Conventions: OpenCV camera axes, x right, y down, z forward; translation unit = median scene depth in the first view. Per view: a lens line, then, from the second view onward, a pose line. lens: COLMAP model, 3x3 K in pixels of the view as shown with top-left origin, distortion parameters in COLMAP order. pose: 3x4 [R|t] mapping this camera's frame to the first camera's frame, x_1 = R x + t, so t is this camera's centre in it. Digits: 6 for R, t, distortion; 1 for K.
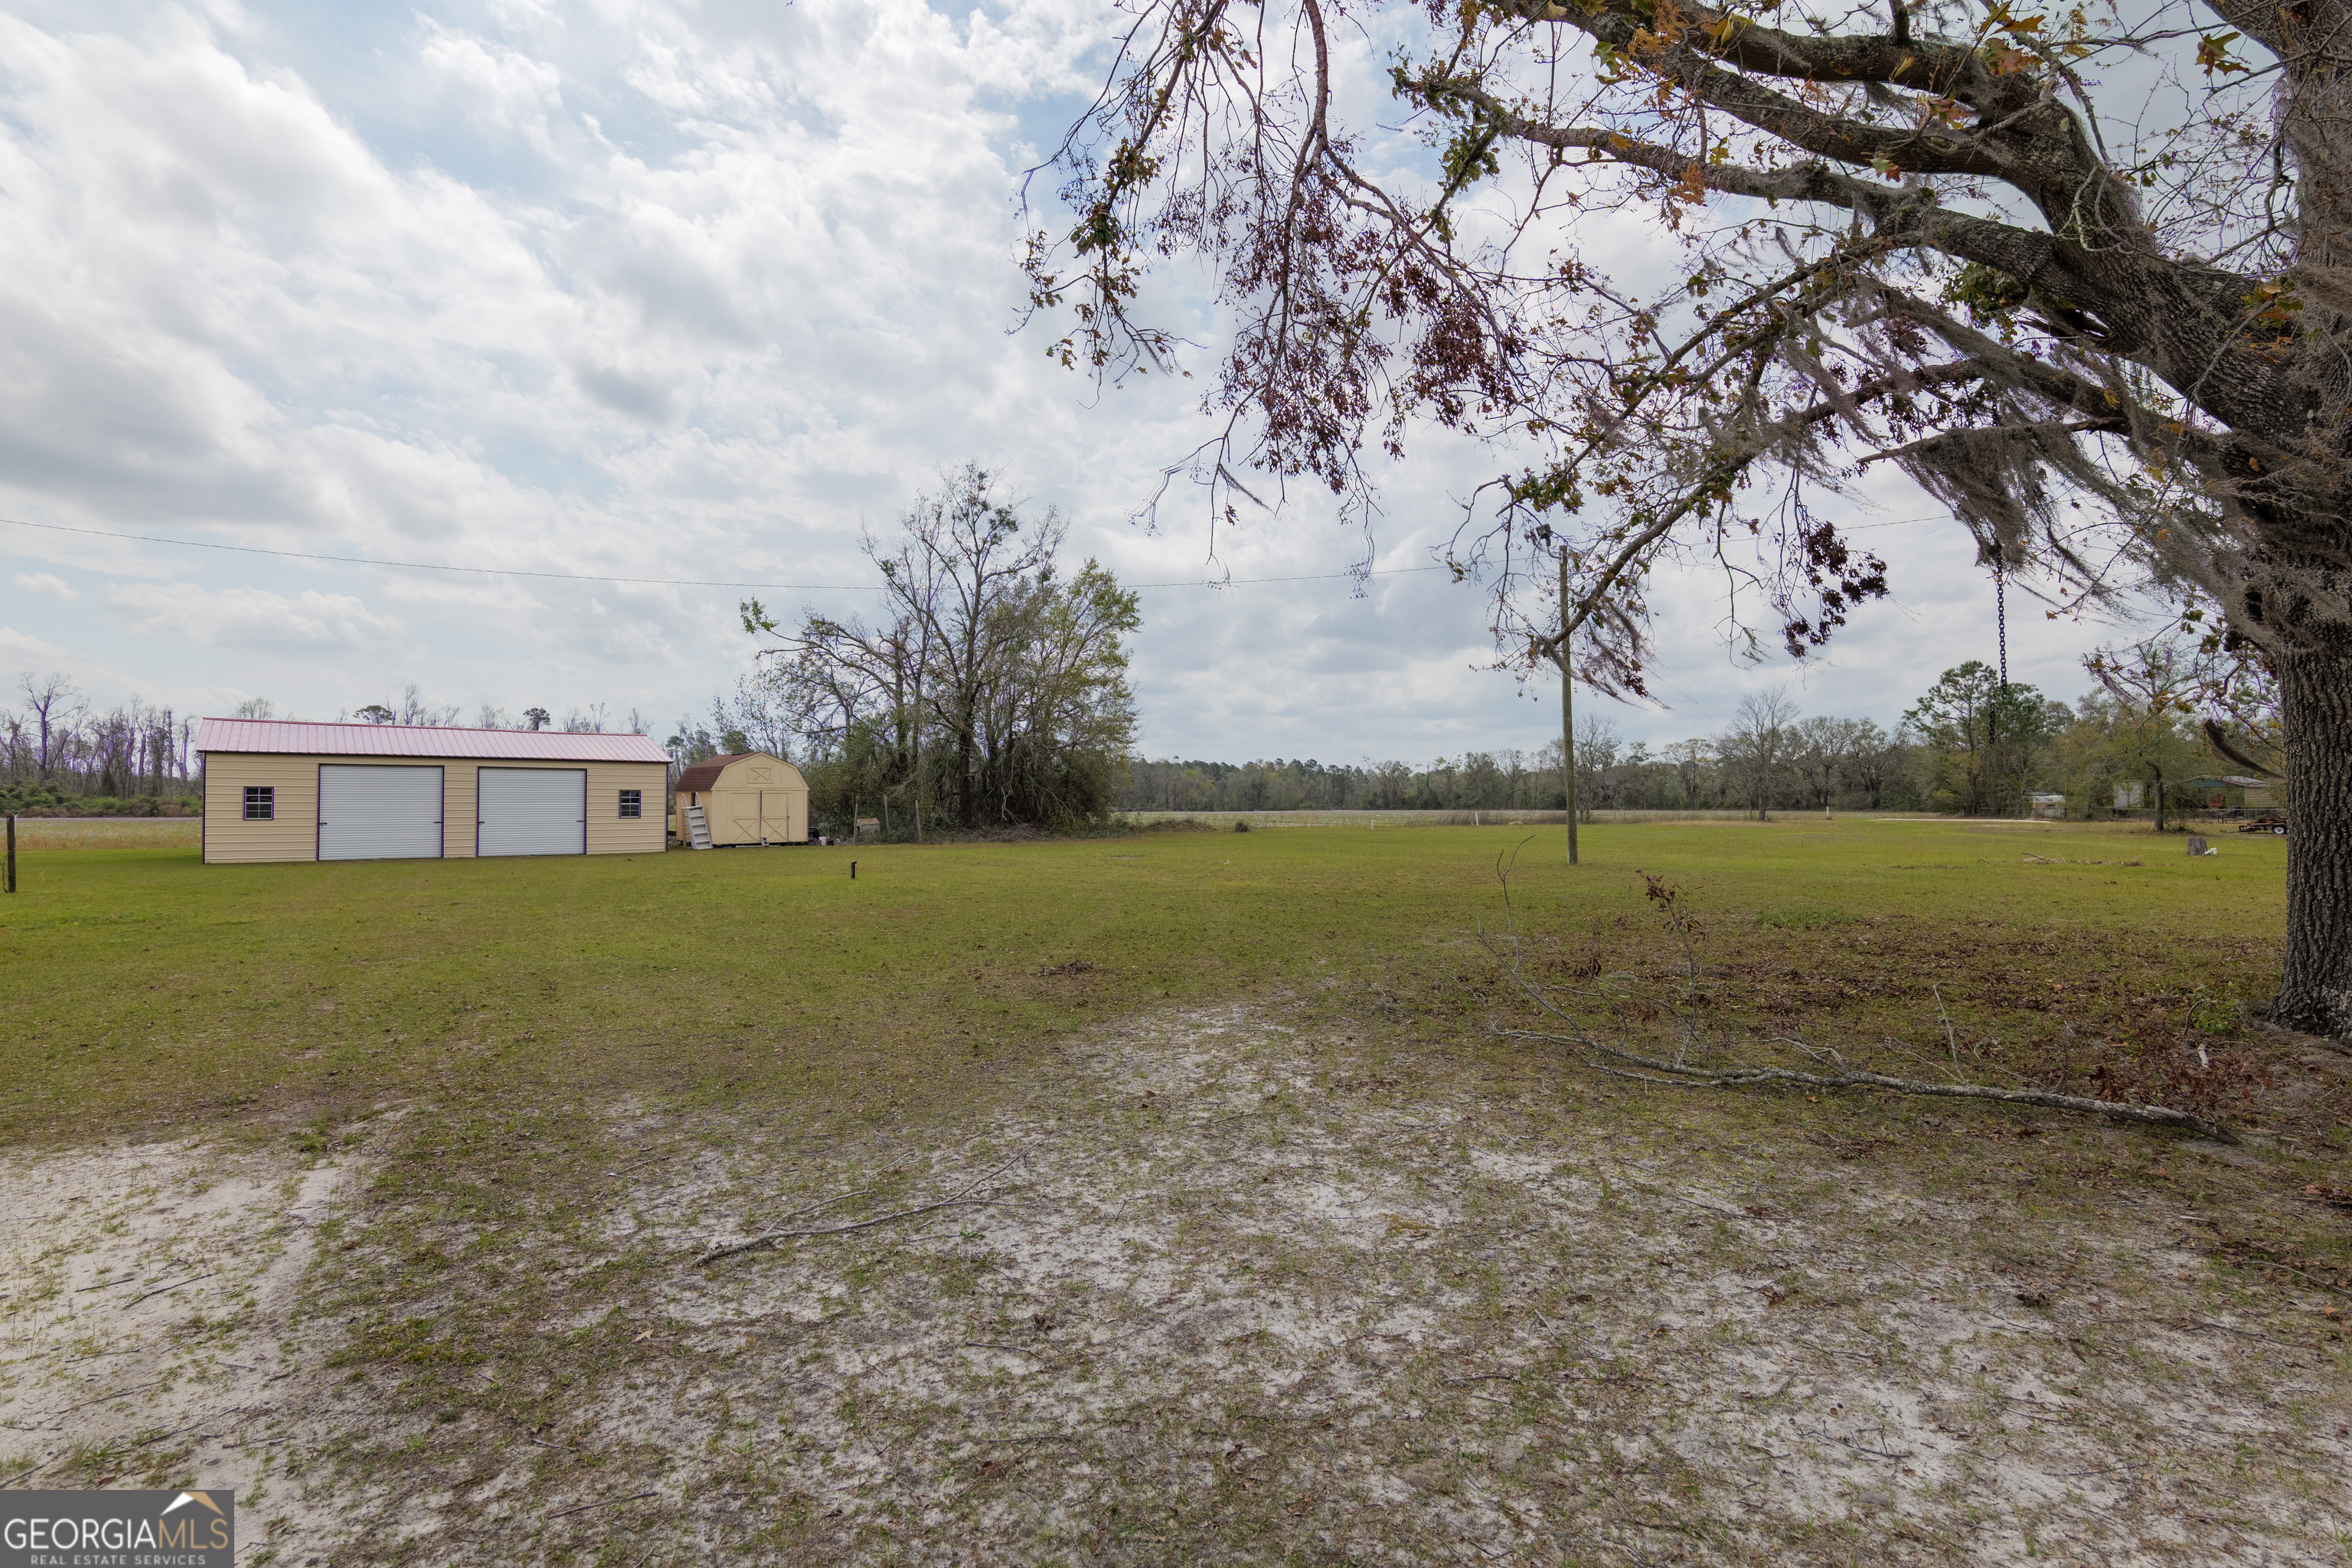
lens RADIAL K [[1105.9, 0, 1176.0], [0, 1105.9, 784.0], [0, 0, 1]] dist [-0.000672, 0.000025]
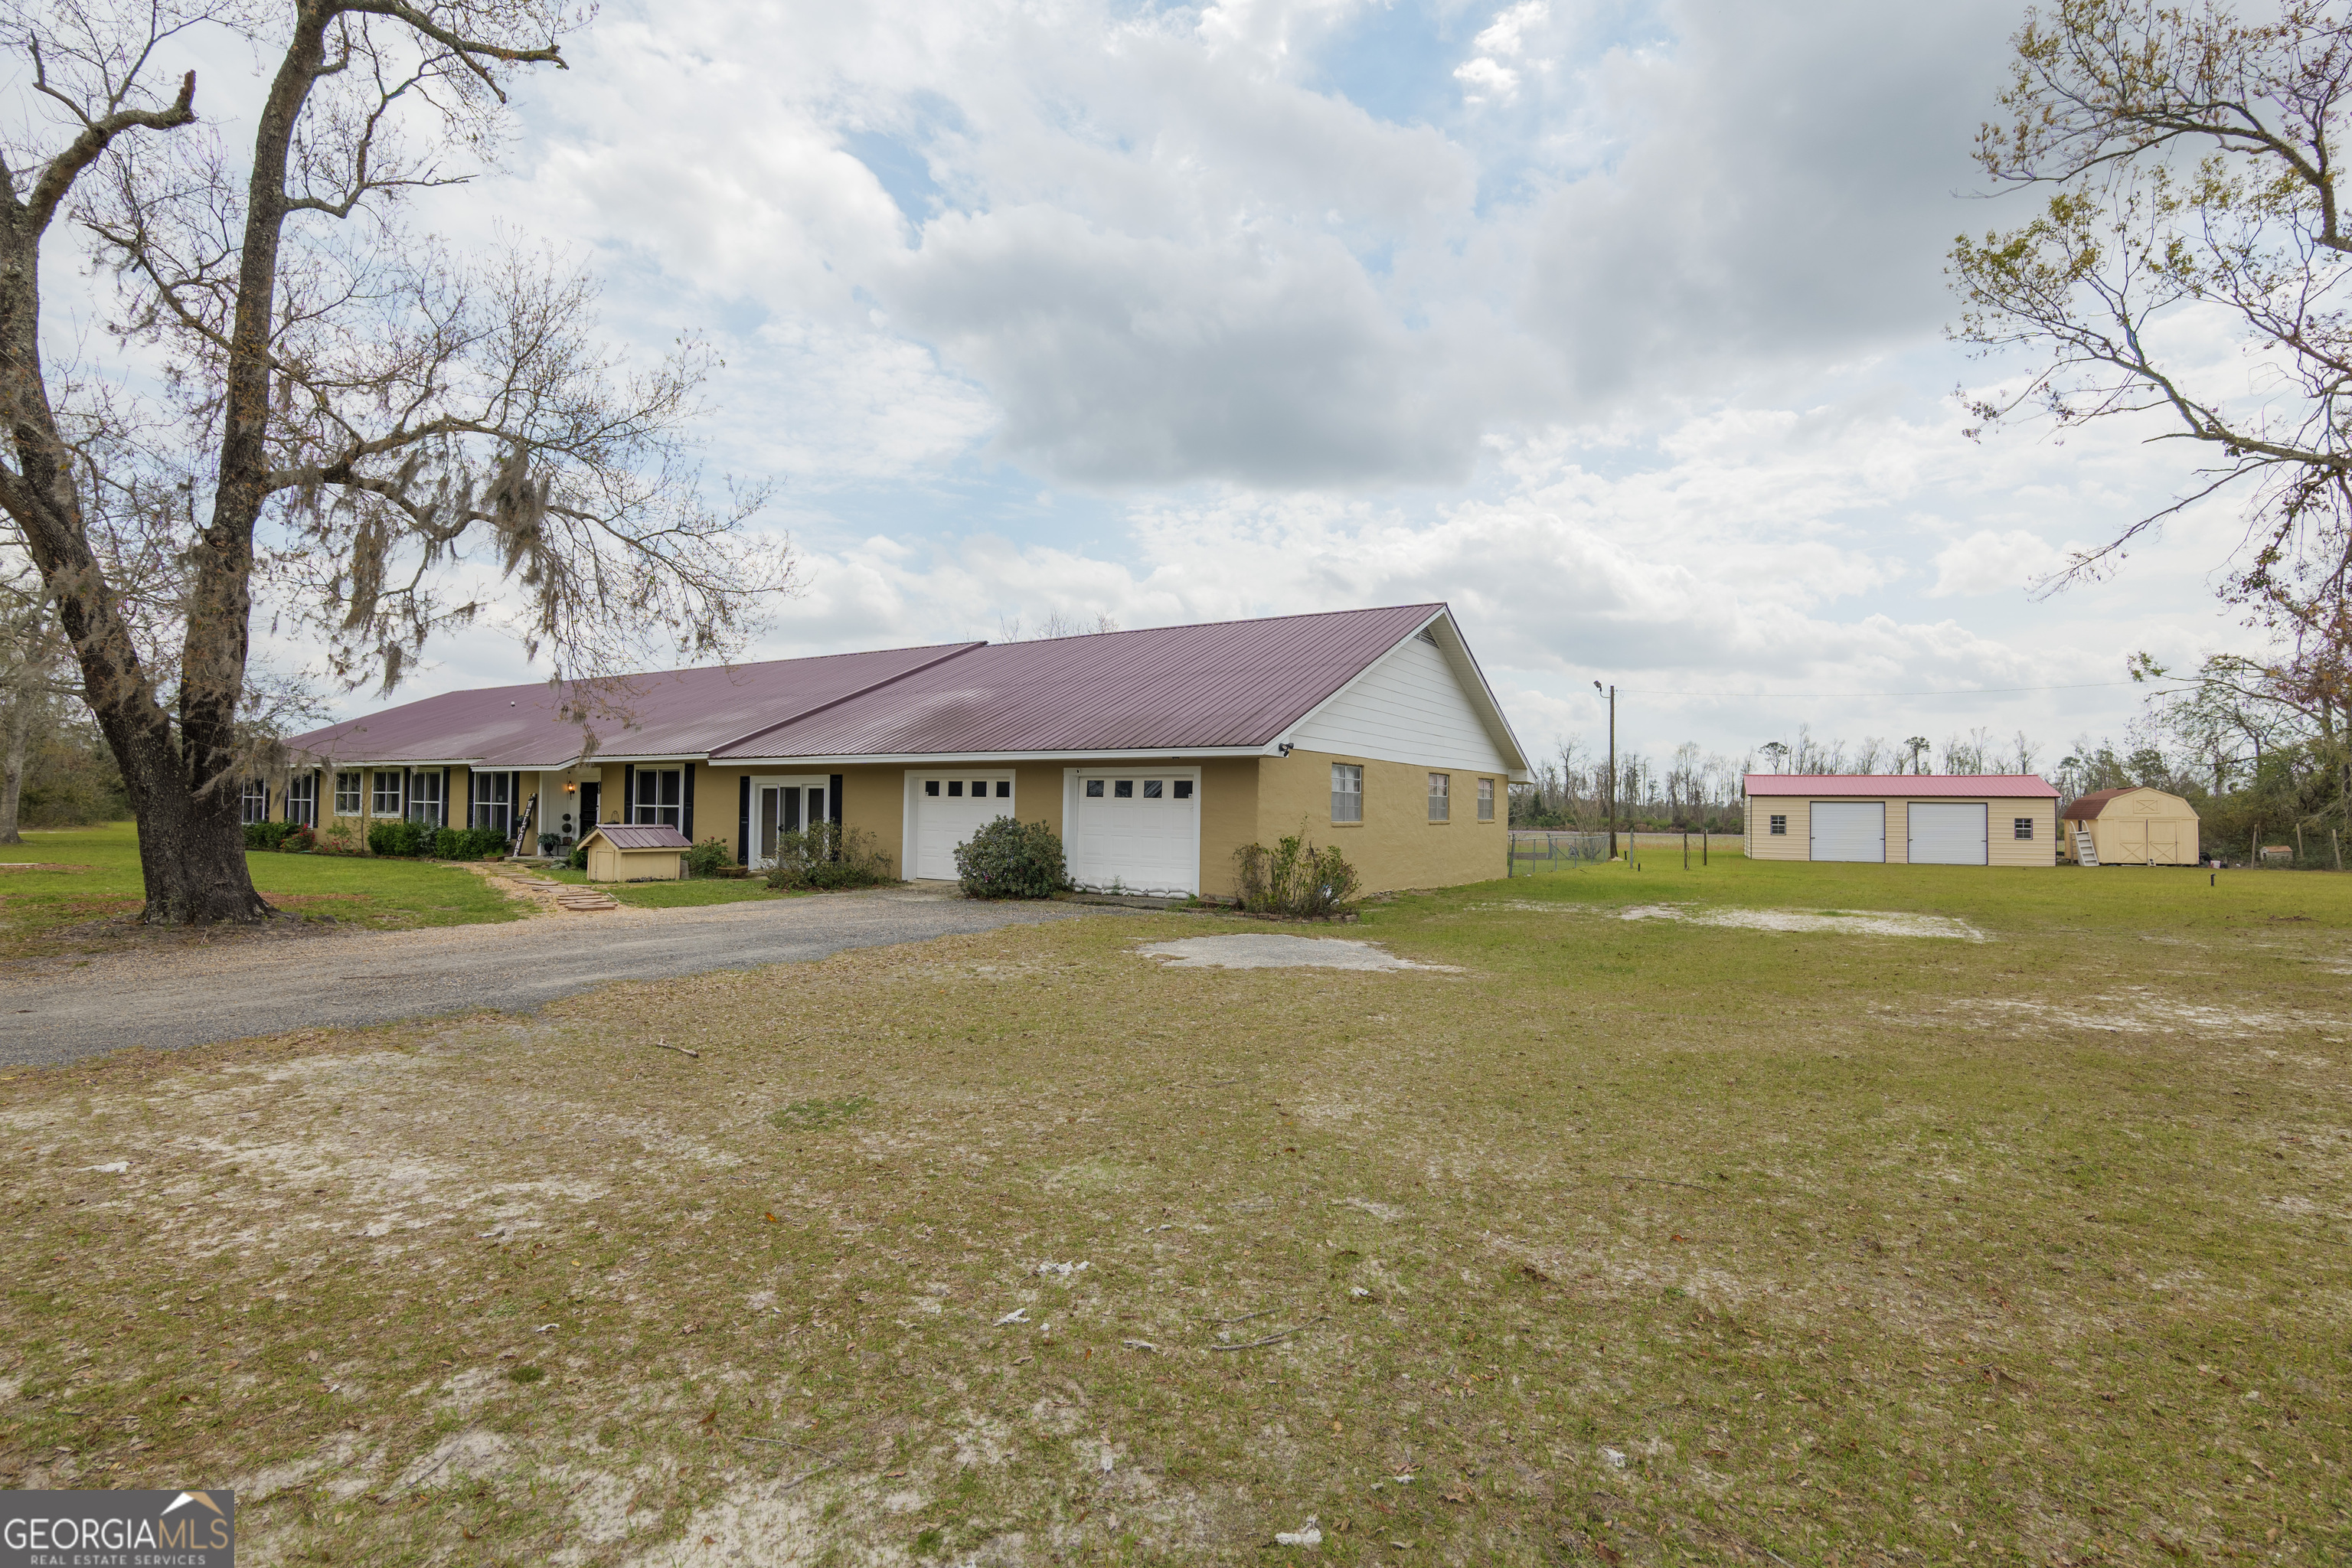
lens RADIAL K [[1115.8, 0, 1176.0], [0, 1115.8, 784.0], [0, 0, 1]] dist [-0.001557, -0.000283]
pose [[0.451086, -0.020108, -0.892254, 0.195086], [0.002376, 0.999770, -0.021330, -0.007758], [0.892477, 0.007502, 0.451030, -0.413060]]
